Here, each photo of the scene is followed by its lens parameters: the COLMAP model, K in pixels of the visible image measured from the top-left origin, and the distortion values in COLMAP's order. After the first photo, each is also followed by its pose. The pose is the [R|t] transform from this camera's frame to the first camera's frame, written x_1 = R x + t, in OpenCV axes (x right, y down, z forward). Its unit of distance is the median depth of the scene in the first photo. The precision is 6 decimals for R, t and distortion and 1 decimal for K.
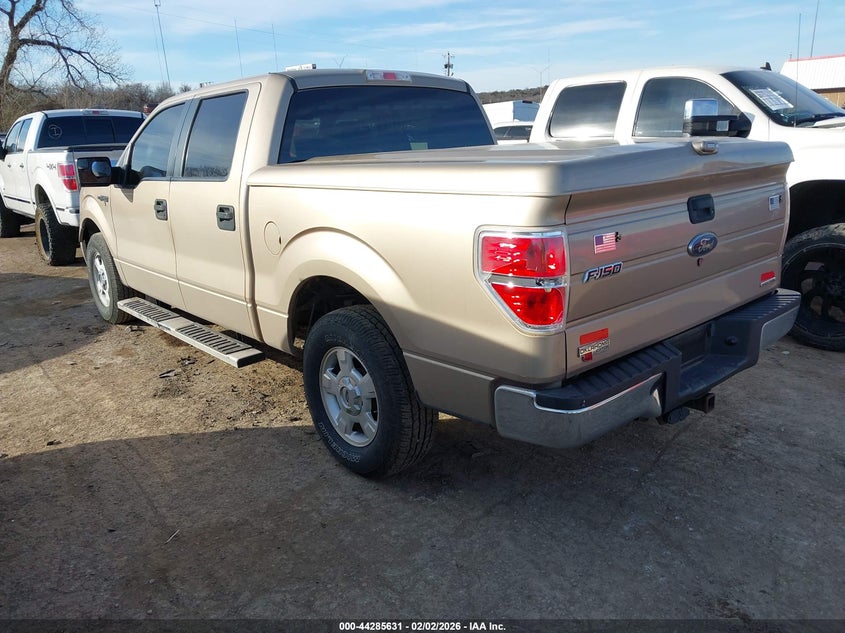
lens RADIAL K [[680.8, 0, 426.5], [0, 680.8, 316.1], [0, 0, 1]] dist [-0.064782, 0.152386]
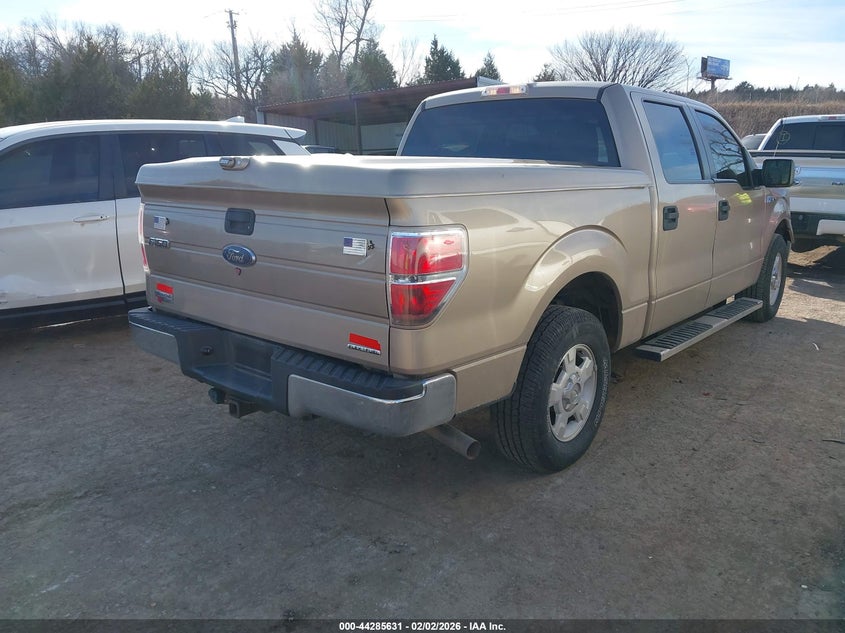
lens RADIAL K [[680.8, 0, 426.5], [0, 680.8, 316.1], [0, 0, 1]] dist [-0.064782, 0.152386]
pose [[0.136763, 0.267346, -0.953846, 1.282177], [-0.269911, 0.936518, 0.223789, -0.288550], [0.953123, 0.226847, 0.200241, 0.942971]]
